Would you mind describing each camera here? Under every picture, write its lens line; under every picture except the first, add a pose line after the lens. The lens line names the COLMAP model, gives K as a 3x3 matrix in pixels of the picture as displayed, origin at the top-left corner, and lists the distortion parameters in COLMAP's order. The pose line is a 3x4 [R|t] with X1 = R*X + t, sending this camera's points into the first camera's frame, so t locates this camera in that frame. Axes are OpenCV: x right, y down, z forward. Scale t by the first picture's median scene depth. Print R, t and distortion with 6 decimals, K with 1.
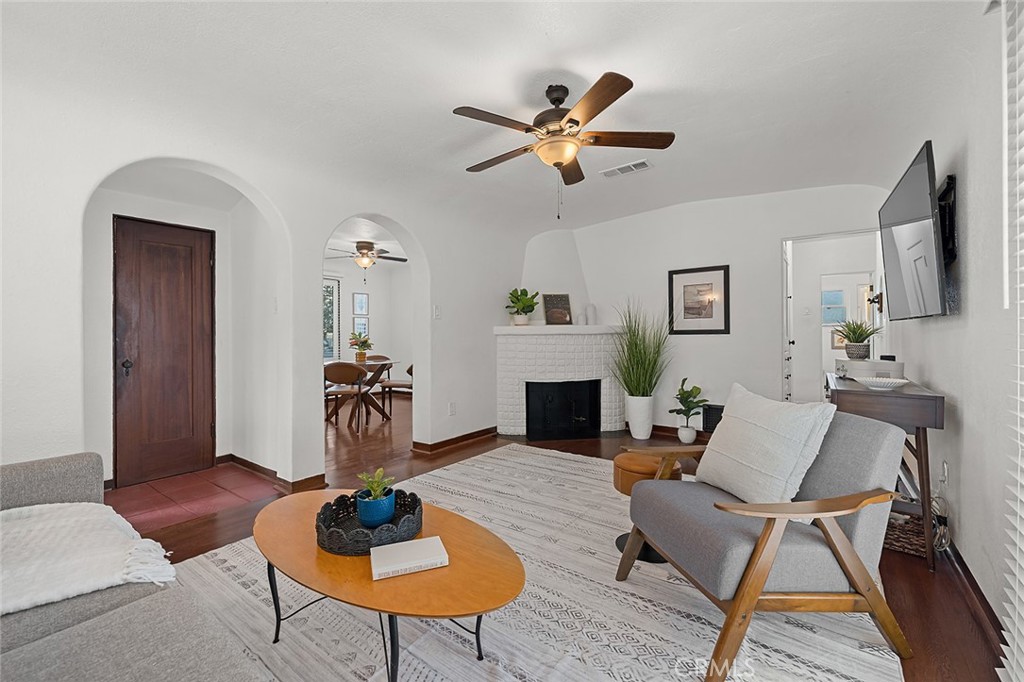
lens RADIAL K [[430.3, 0, 511.2], [0, 430.3, 334.5], [0, 0, 1]] dist [-0.000555, -0.000020]
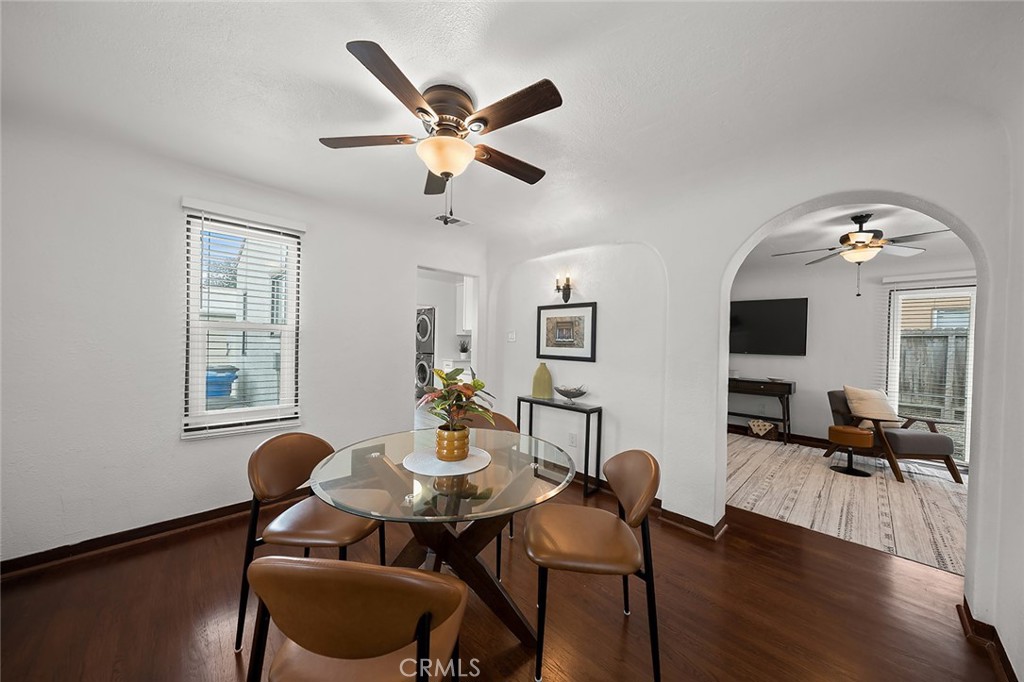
lens RADIAL K [[340.0, 0, 509.4], [0, 340.0, 348.5], [0, 0, 1]] dist [-0.001839, -0.000037]
pose [[0.172086, -0.001666, 0.985081, -0.801447], [-0.015876, 0.999864, 0.004464, -0.033887], [-0.984954, -0.016407, 0.172036, 1.208743]]
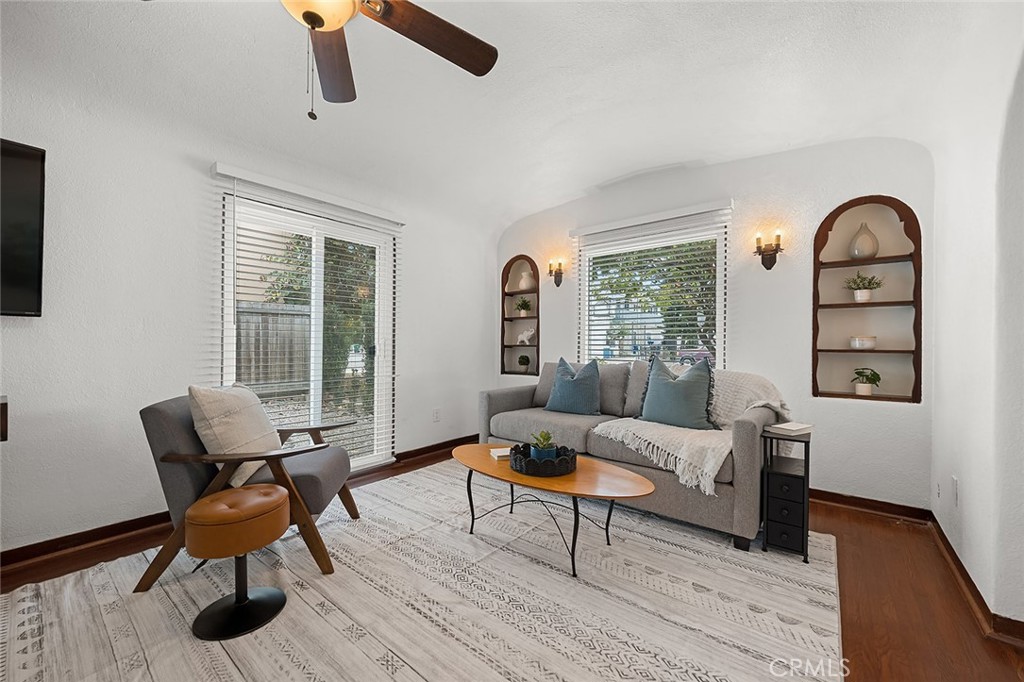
lens RADIAL K [[394.0, 0, 505.9], [0, 394.0, 345.1], [0, 0, 1]] dist [-0.001688, -0.000081]
pose [[-0.999095, 0.000818, 0.042517, -0.094656], [0.001044, 0.999986, 0.005279, 0.010137], [-0.042513, 0.005319, -0.999082, 0.873876]]
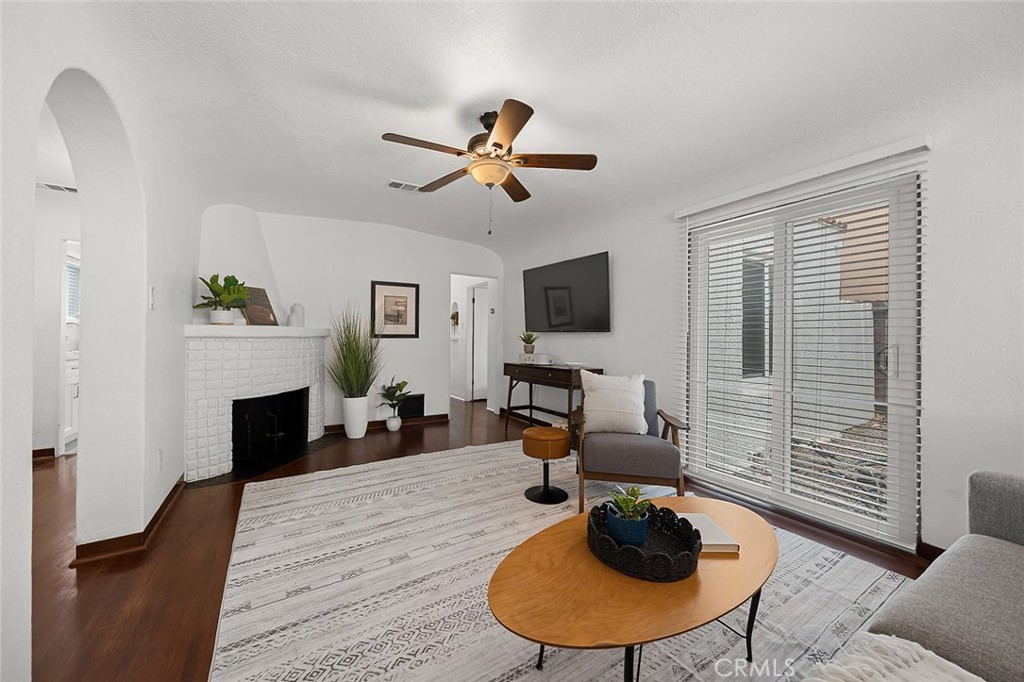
lens RADIAL K [[372.7, 0, 507.5], [0, 372.7, 335.2], [0, 0, 1]] dist [-0.007587, -0.000219]
pose [[0.362082, 0.011619, 0.932074, -0.443194], [-0.009541, 0.999916, -0.008758, -0.002538], [-0.932097, -0.005722, 0.362163, 0.359397]]
